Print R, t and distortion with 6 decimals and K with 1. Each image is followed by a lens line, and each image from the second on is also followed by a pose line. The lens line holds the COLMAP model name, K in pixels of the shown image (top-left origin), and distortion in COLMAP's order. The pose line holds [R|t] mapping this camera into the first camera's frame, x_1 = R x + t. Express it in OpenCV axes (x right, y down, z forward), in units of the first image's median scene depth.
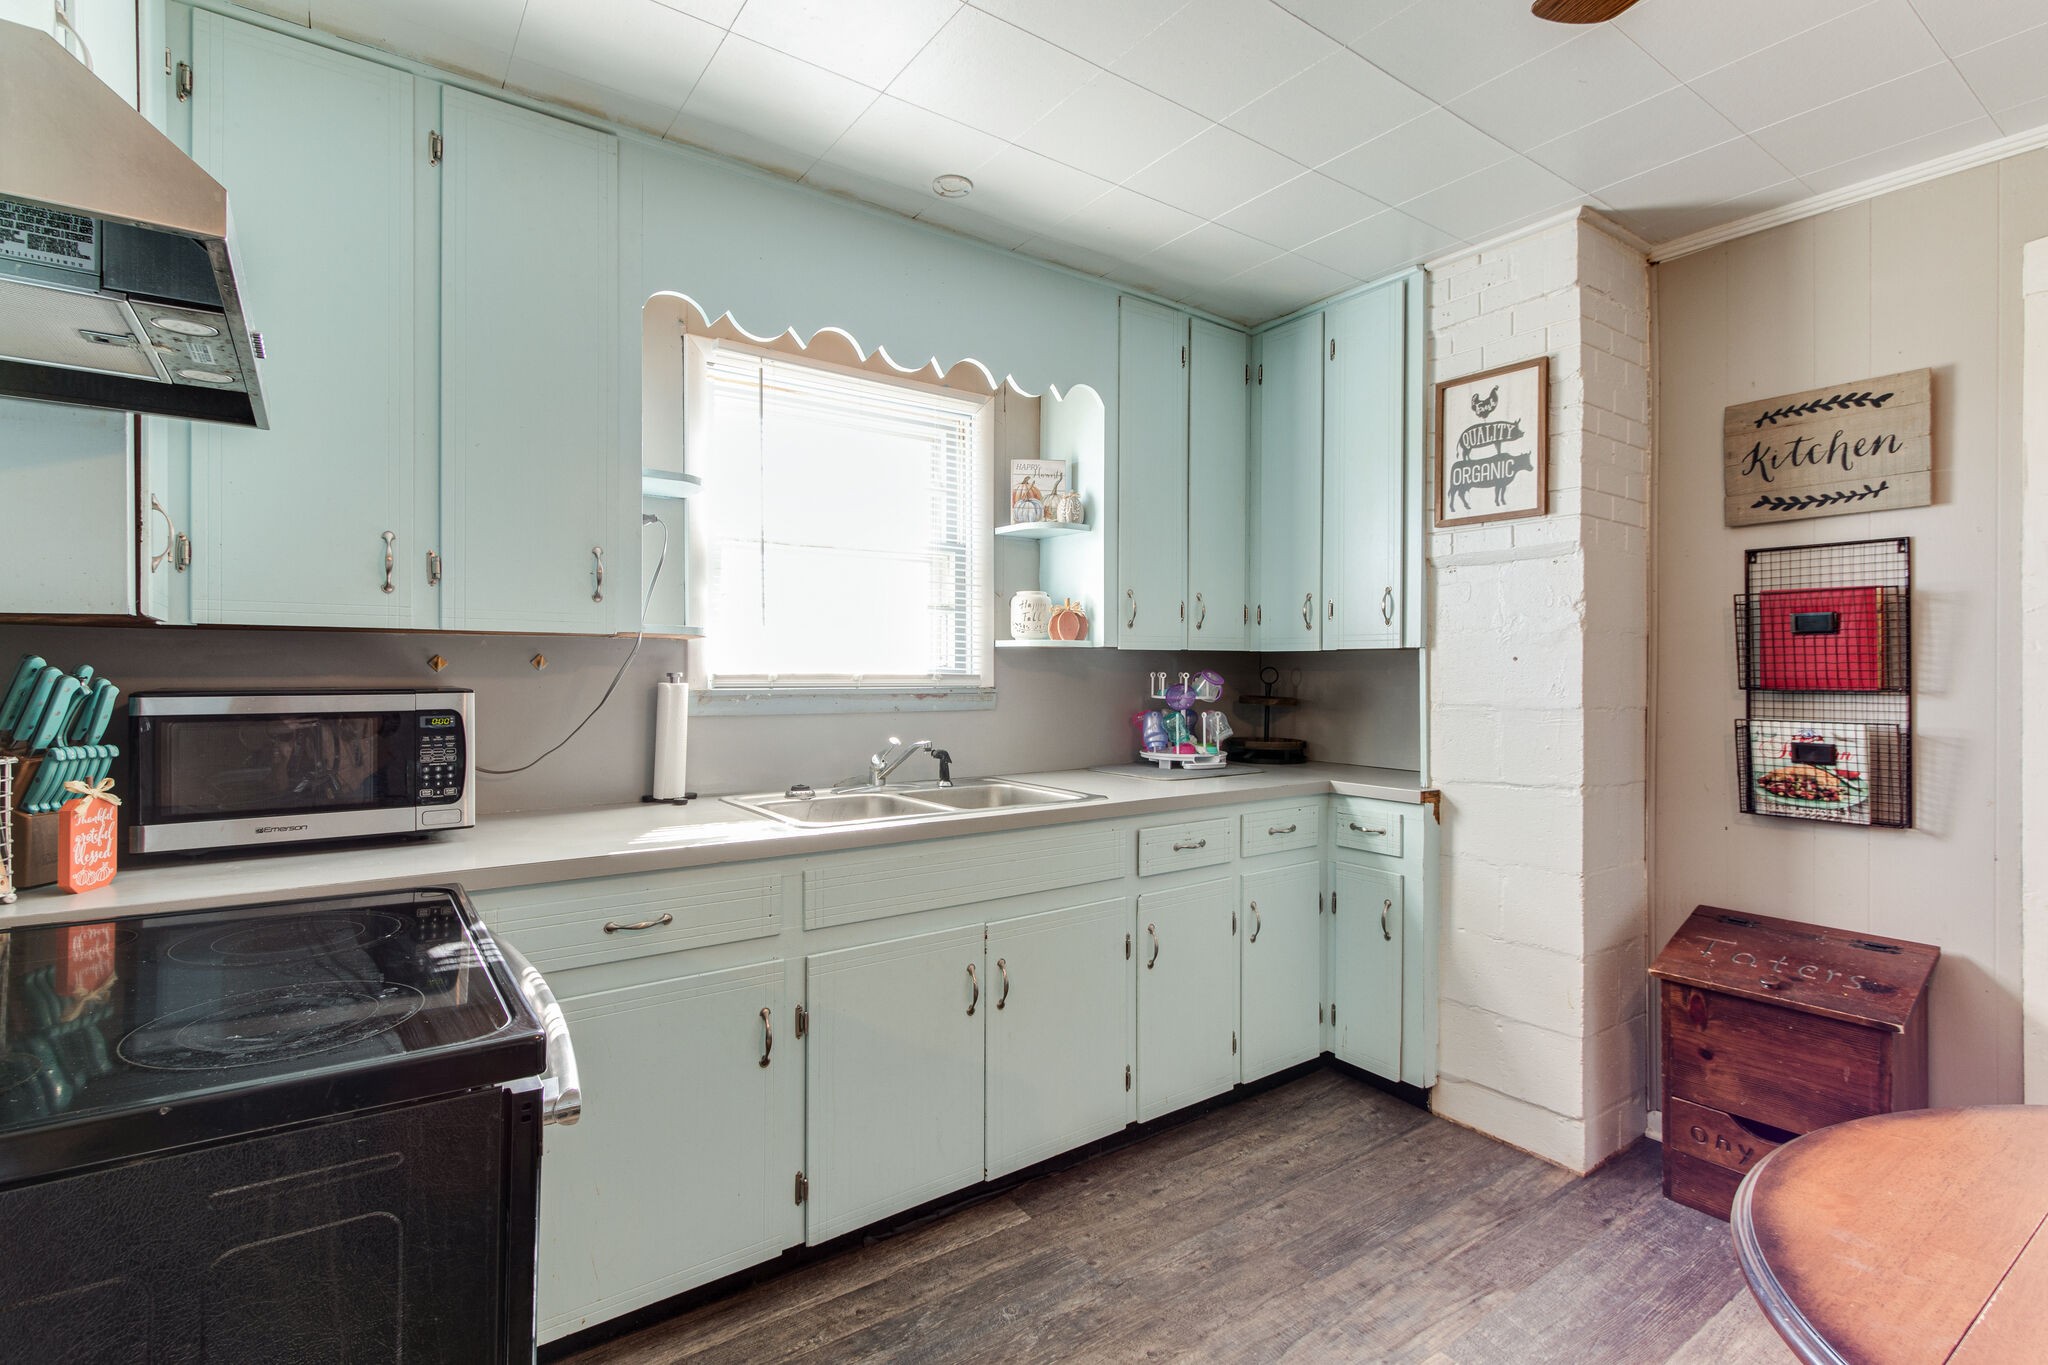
lens RADIAL K [[956.4, 0, 972.9], [0, 956.4, 676.0], [0, 0, 1]] dist [0.008070, -0.002170]
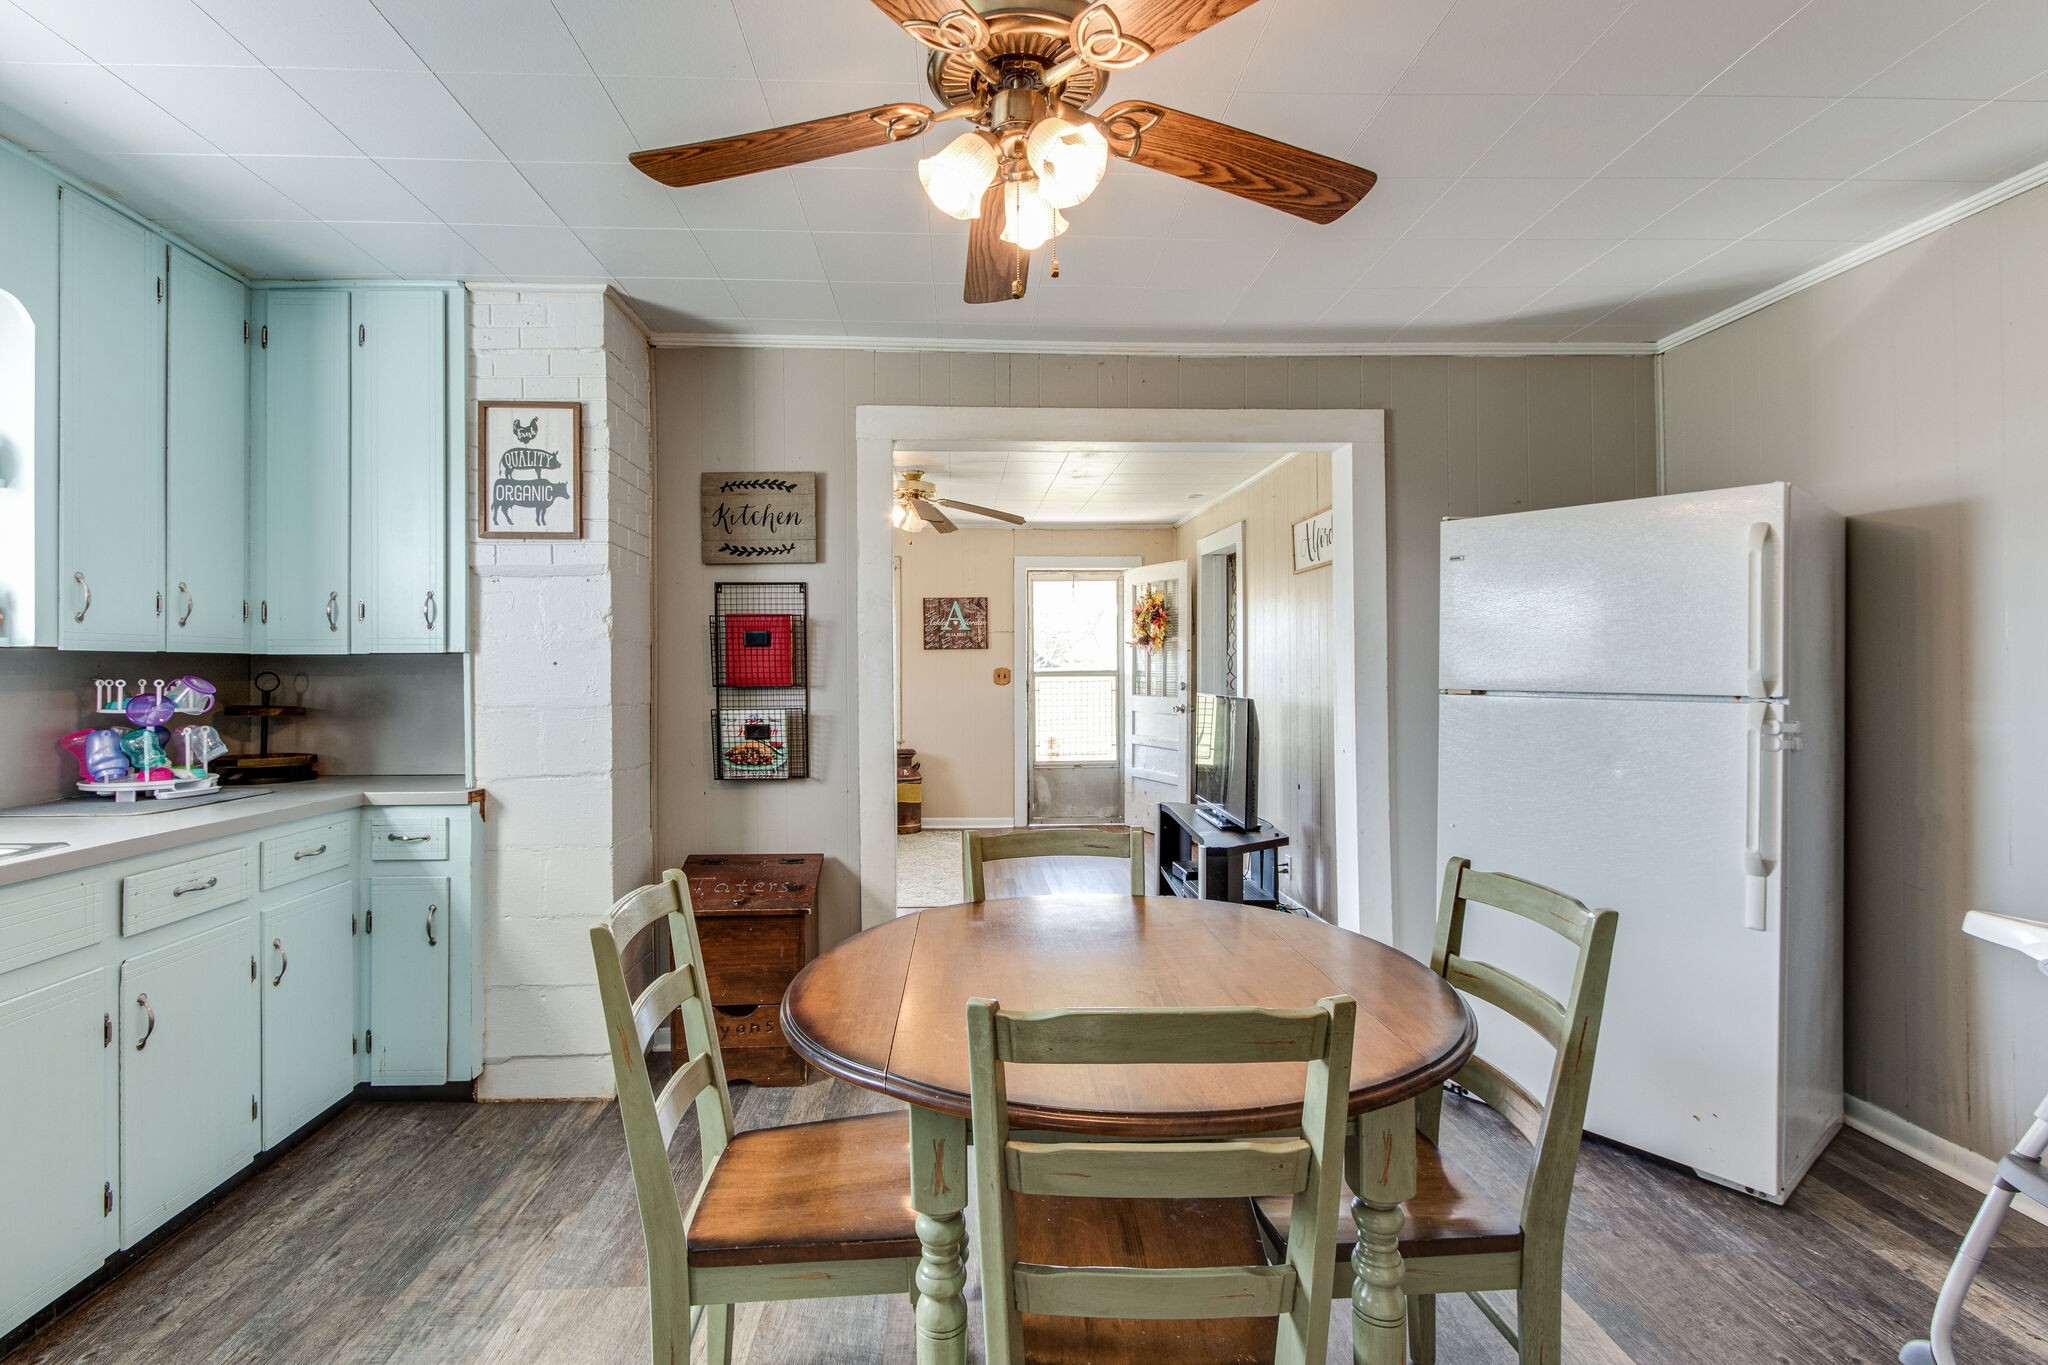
lens RADIAL K [[956.4, 0, 1013.5], [0, 956.4, 676.7], [0, 0, 1]] dist [0.008070, -0.002170]
pose [[0.521658, -0.009724, 0.853099, -0.116643], [0.012914, 0.999910, 0.003501, 0.000504], [-0.853057, 0.009191, 0.521737, -0.044838]]
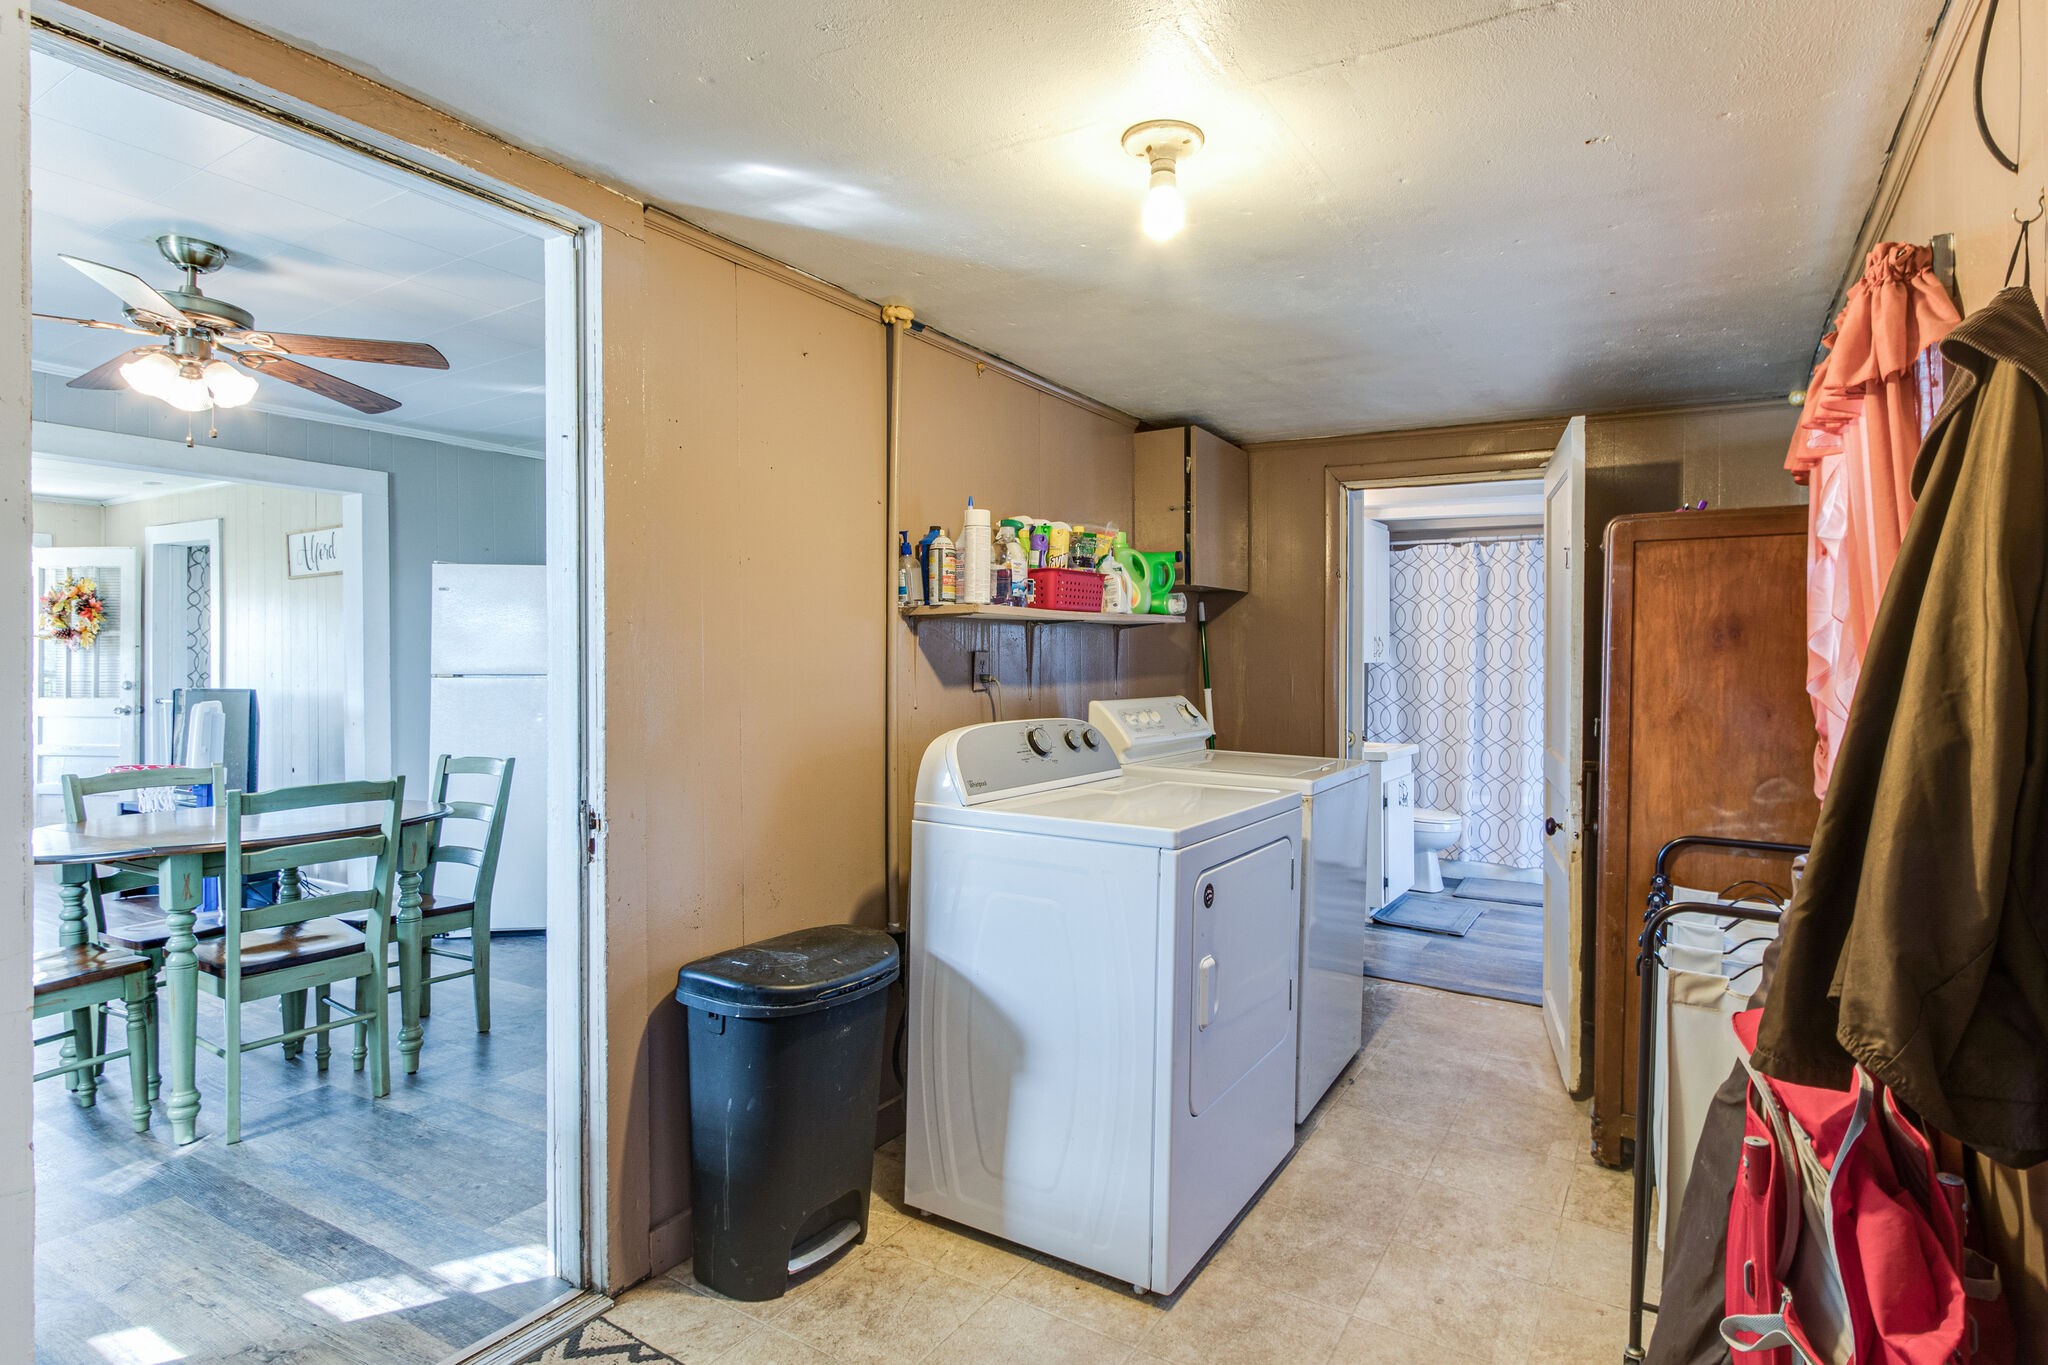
lens RADIAL K [[1039.8, 0, 1034.0], [0, 1039.8, 656.5], [0, 0, 1]] dist [0.010029, 0.000905]
pose [[-0.391999, 0.012265, 0.919884, -1.031851], [0.013411, 0.999881, -0.007616, 0.023082], [-0.919868, 0.009351, -0.392116, -0.144477]]
